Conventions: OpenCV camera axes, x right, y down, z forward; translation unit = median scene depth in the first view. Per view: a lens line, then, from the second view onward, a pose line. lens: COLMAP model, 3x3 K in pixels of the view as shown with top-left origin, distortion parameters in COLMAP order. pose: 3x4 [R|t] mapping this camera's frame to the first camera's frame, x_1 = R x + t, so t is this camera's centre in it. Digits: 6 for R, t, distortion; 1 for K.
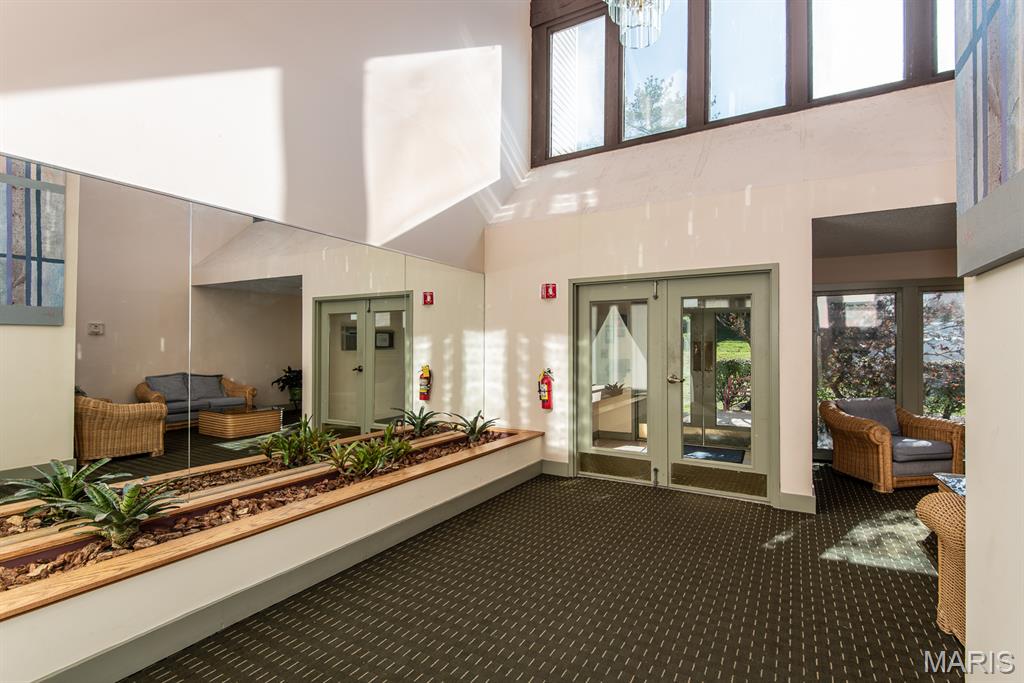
lens RADIAL K [[493.4, 0, 512.0], [0, 493.4, 341.5], [0, 0, 1]] dist [-0.000798, -0.000091]
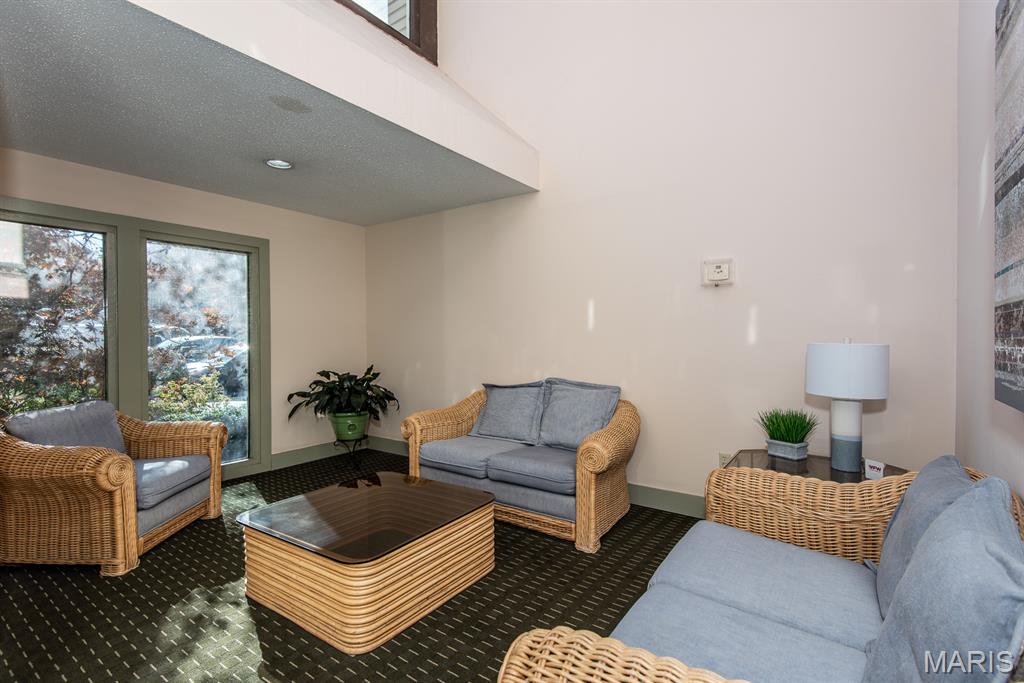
lens RADIAL K [[468.5, 0, 509.7], [0, 468.5, 346.5], [0, 0, 1]] dist [-0.001238, -0.000715]
pose [[0.086699, -0.016318, 0.996101, 0.270393], [-0.007358, 0.999828, 0.017019, 0.039197], [-0.996207, -0.008805, 0.086564, 0.521388]]
